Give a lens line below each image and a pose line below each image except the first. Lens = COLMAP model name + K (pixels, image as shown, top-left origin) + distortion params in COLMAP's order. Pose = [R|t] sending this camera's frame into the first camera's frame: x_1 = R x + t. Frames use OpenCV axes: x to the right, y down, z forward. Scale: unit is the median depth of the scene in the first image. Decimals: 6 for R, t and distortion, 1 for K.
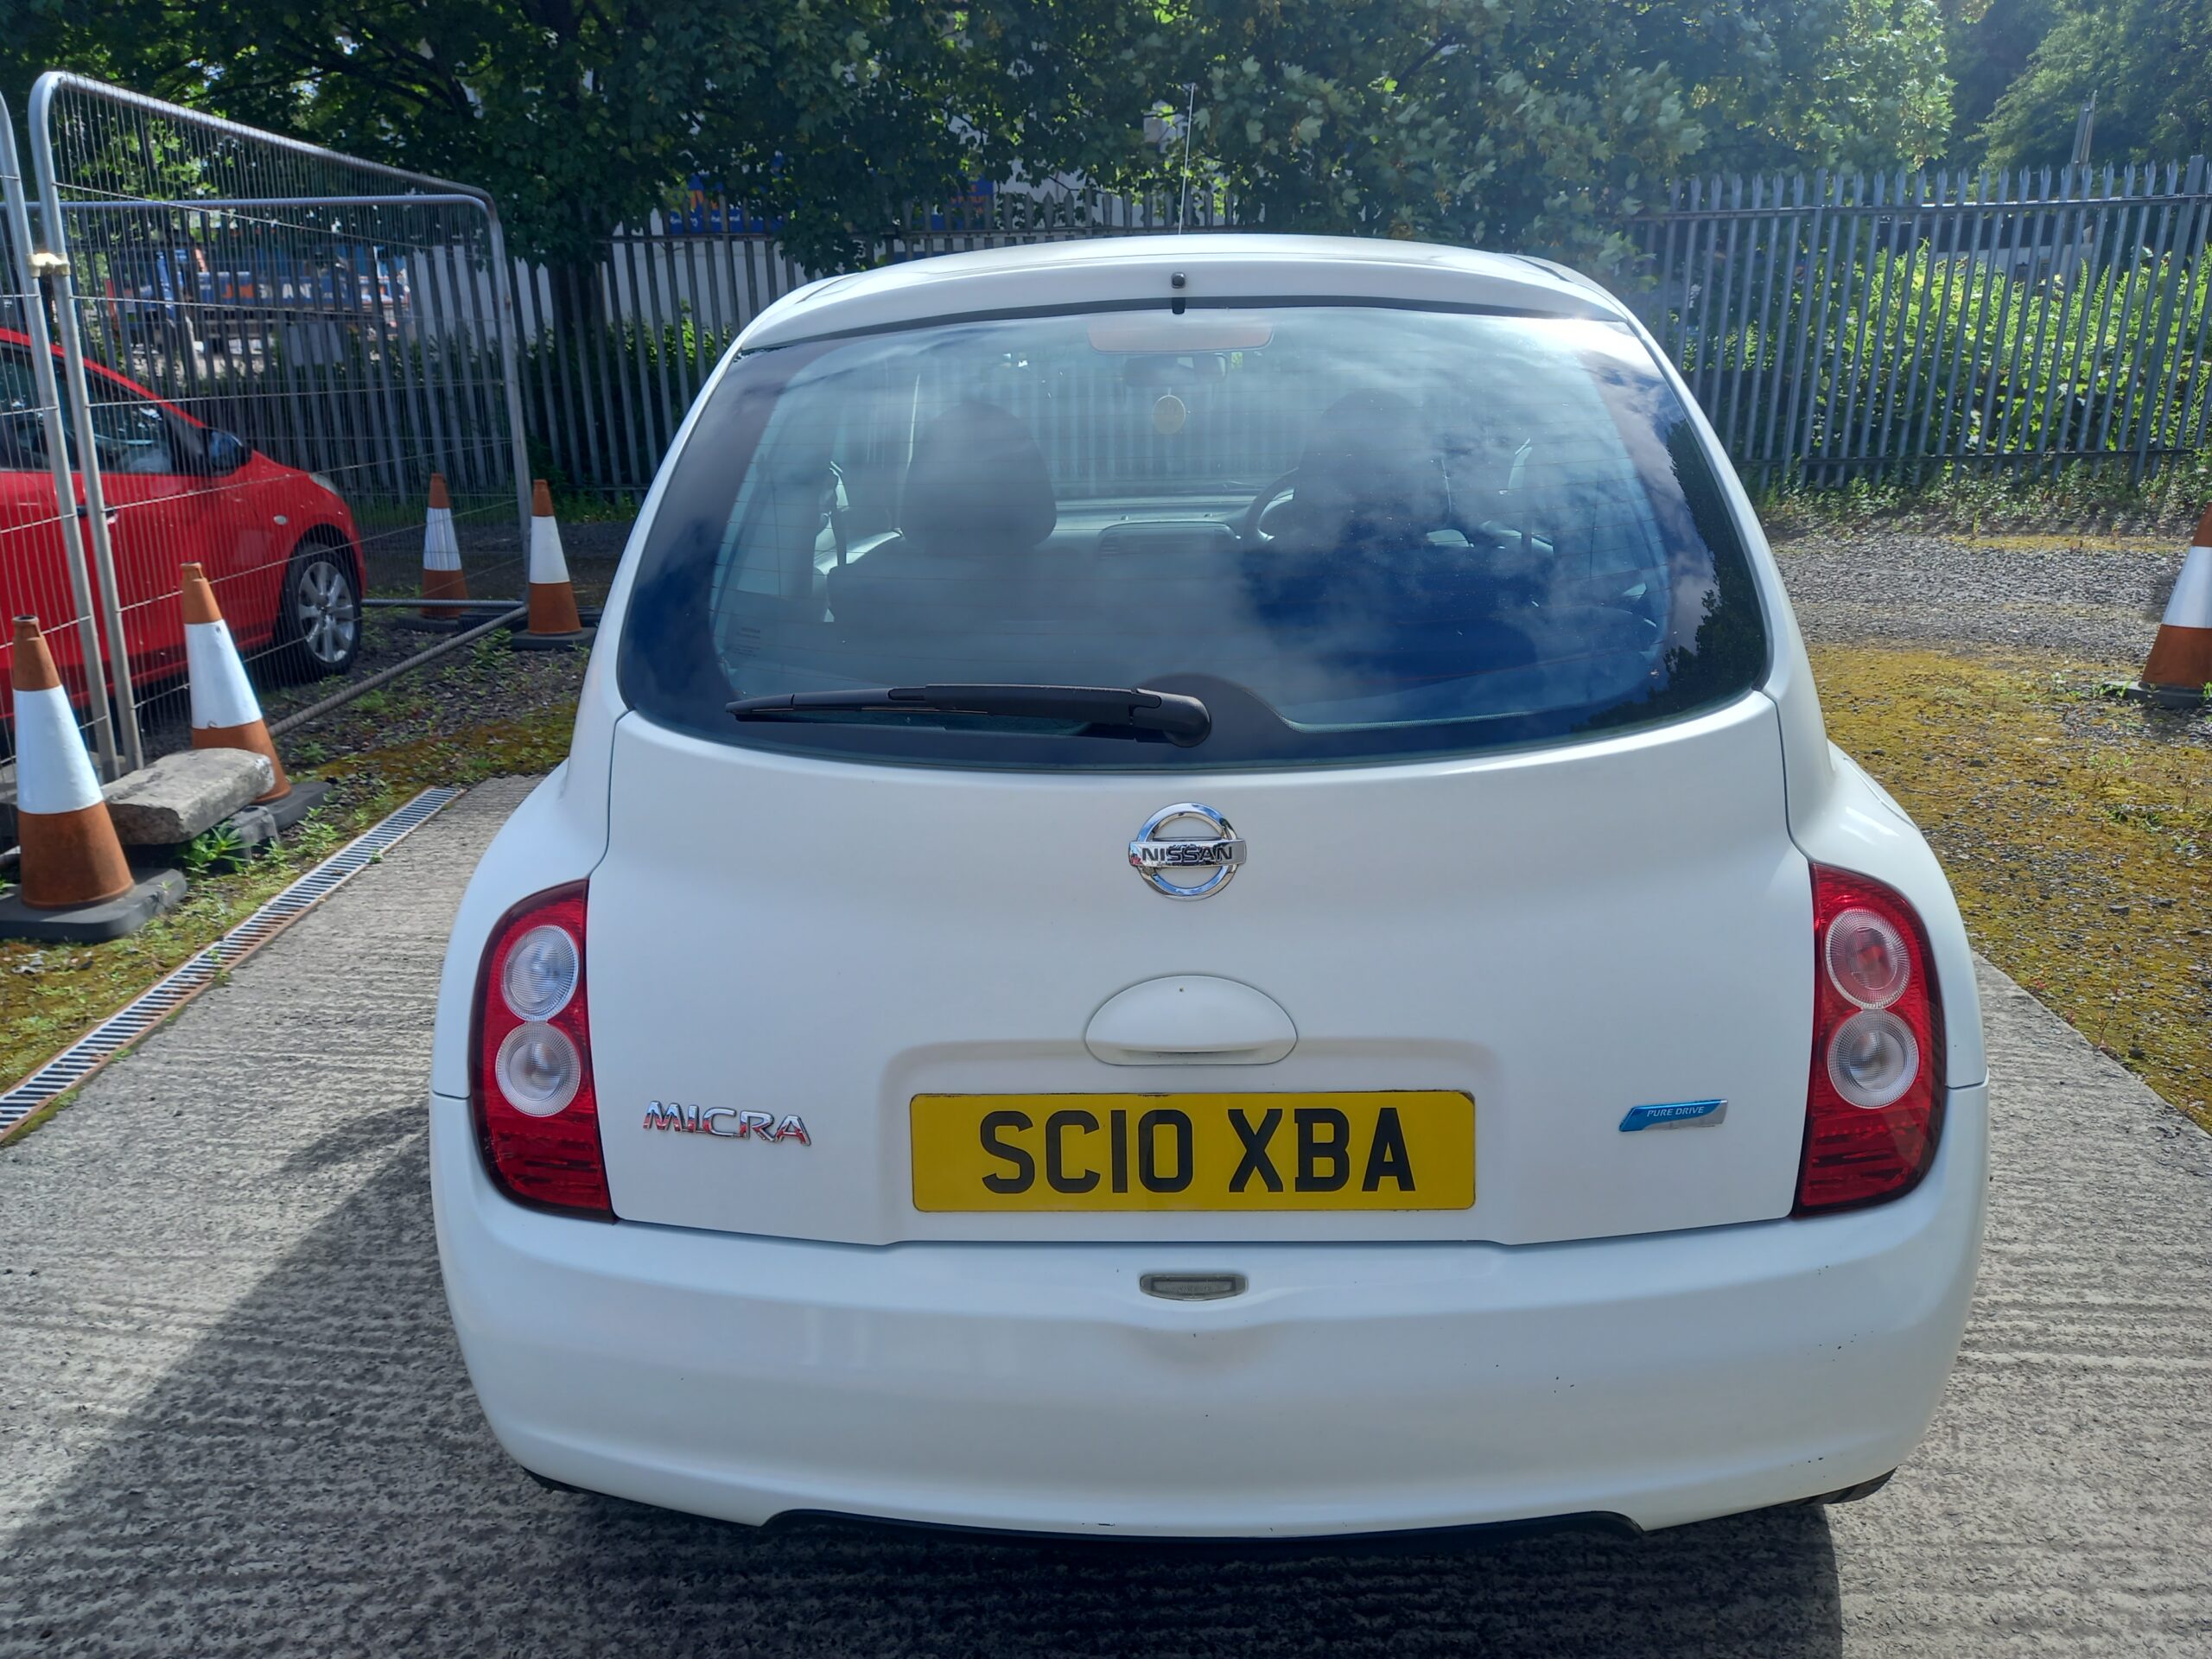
lens RADIAL K [[1613.3, 0, 1106.3], [0, 1613.3, 830.5], [0, 0, 1]] dist [0.060234, -0.055076]
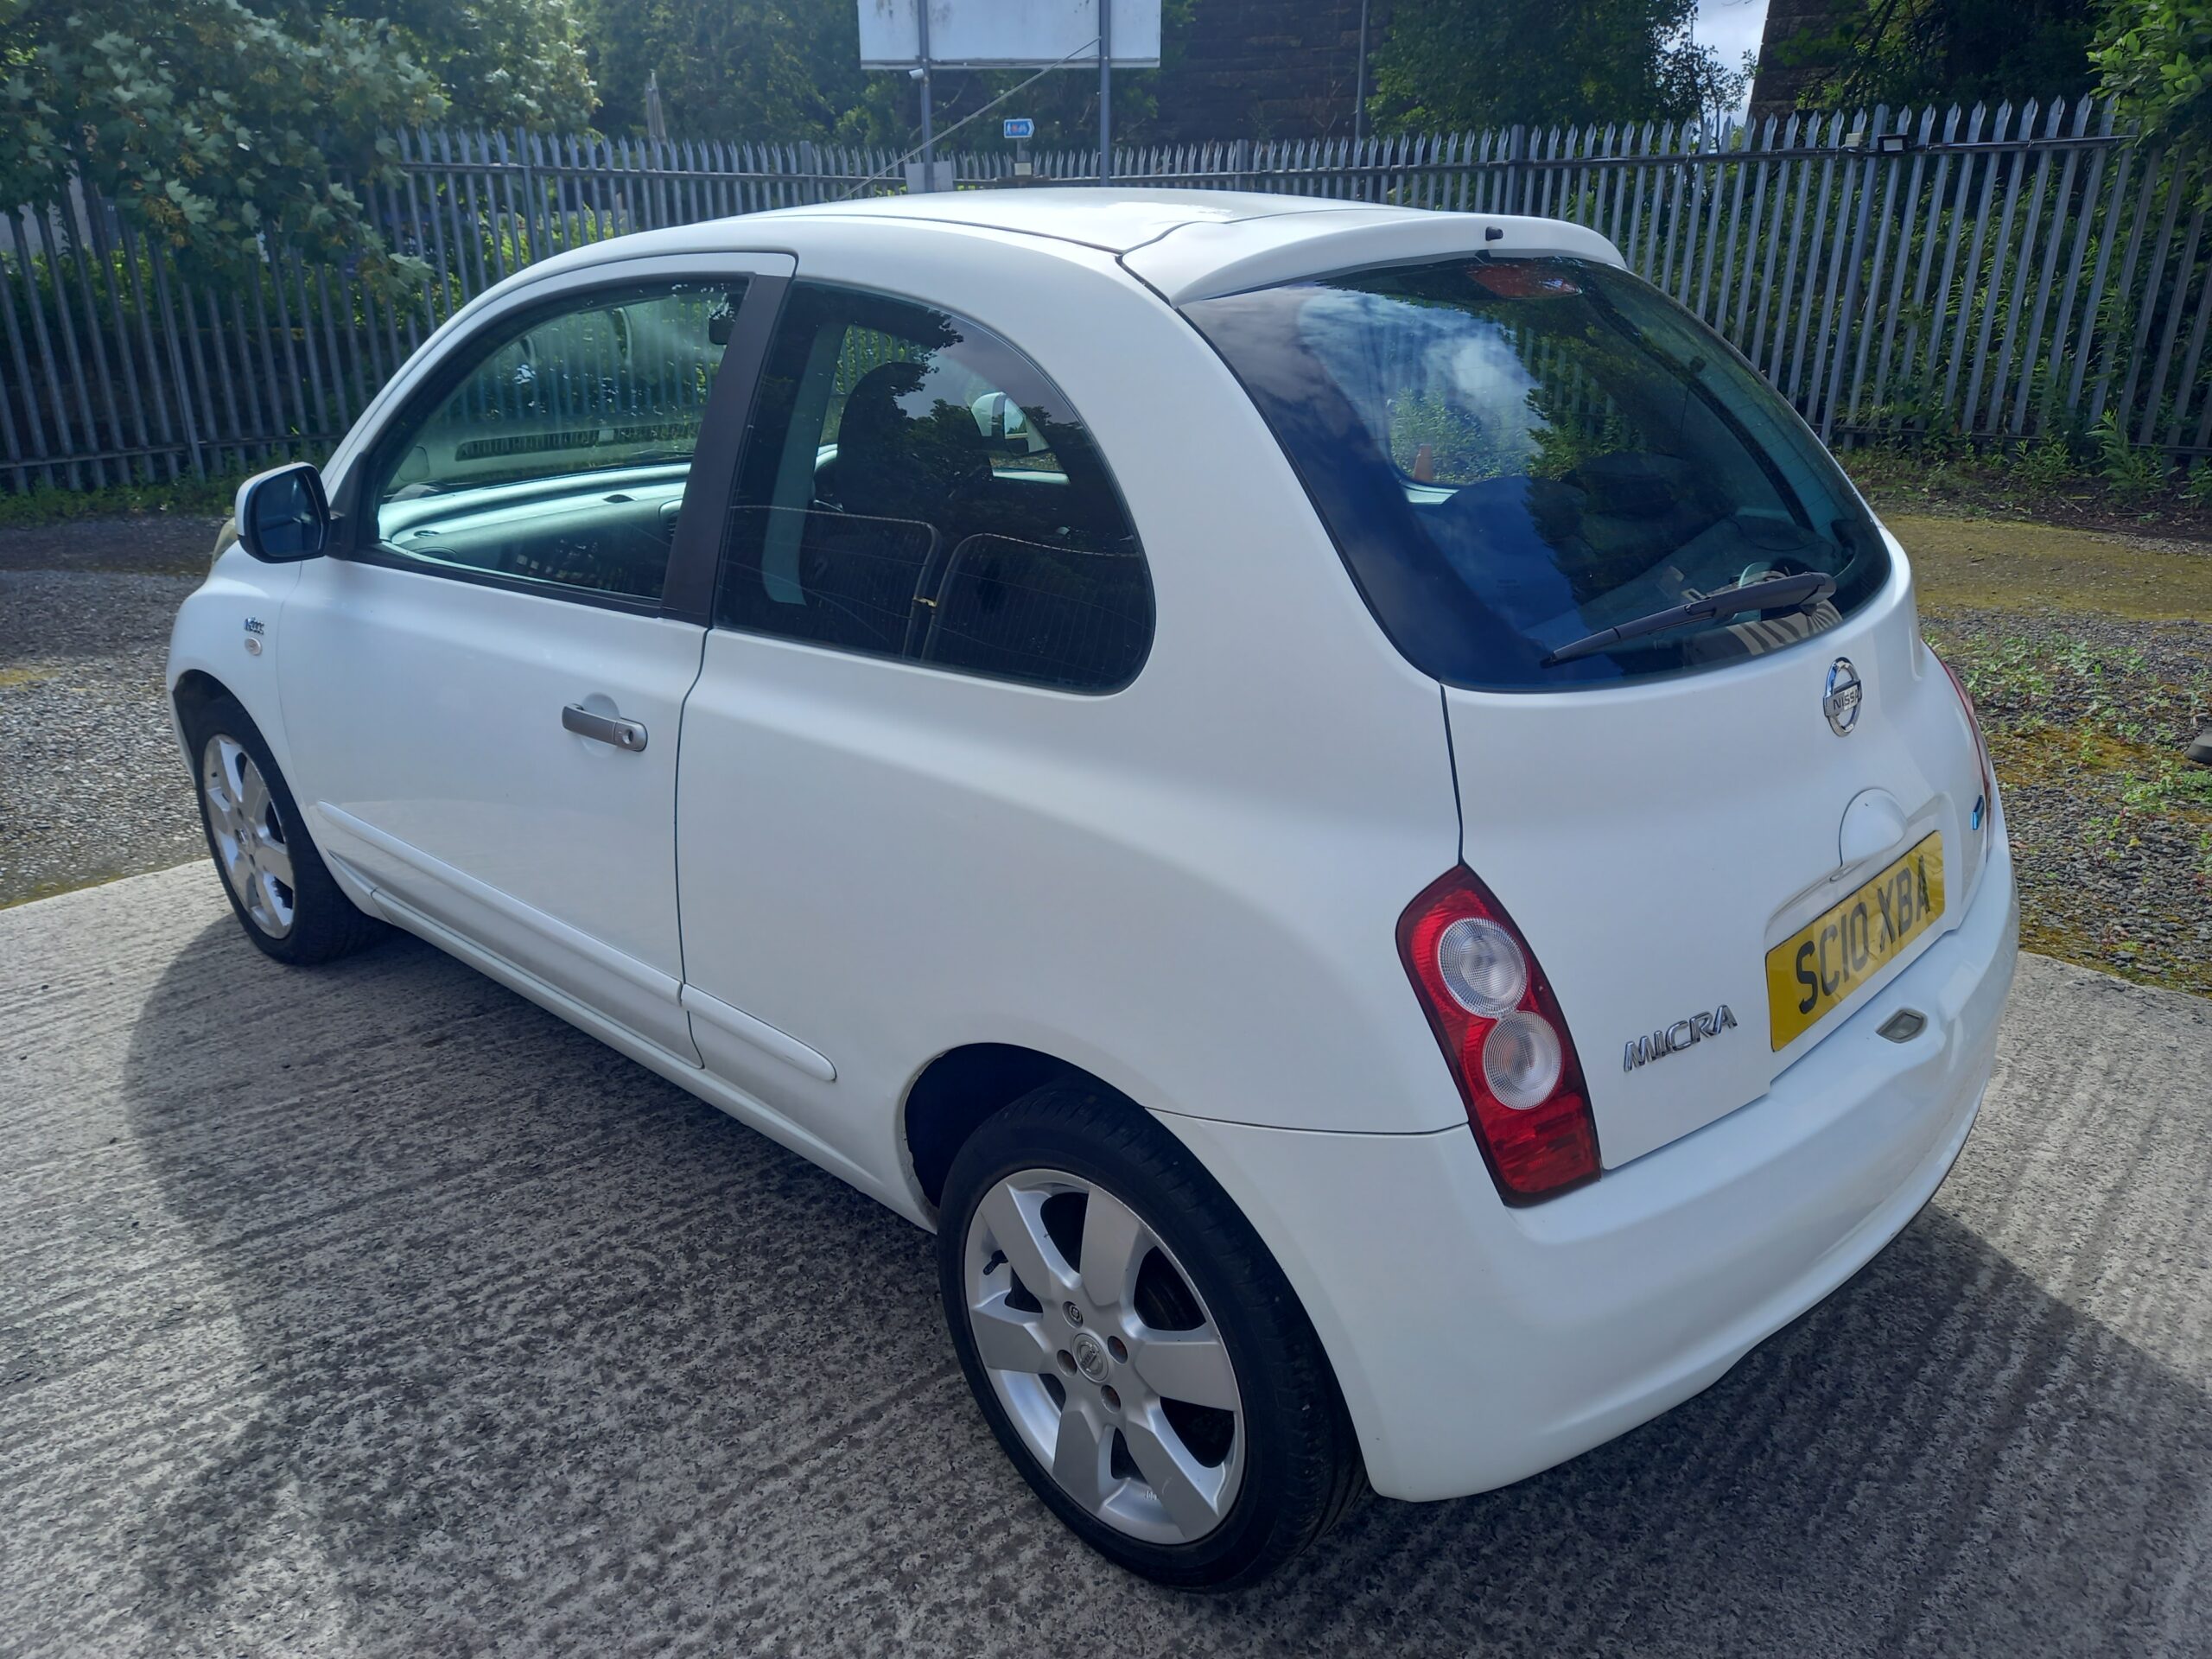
lens RADIAL K [[1613.3, 0, 1109.6], [0, 1613.3, 815.1], [0, 0, 1]] dist [0.060234, -0.055076]
pose [[0.658278, -0.231515, 0.716290, -1.139233], [0.219898, 0.969169, 0.111160, -0.151264], [-0.719941, 0.084336, 0.688892, 0.489722]]
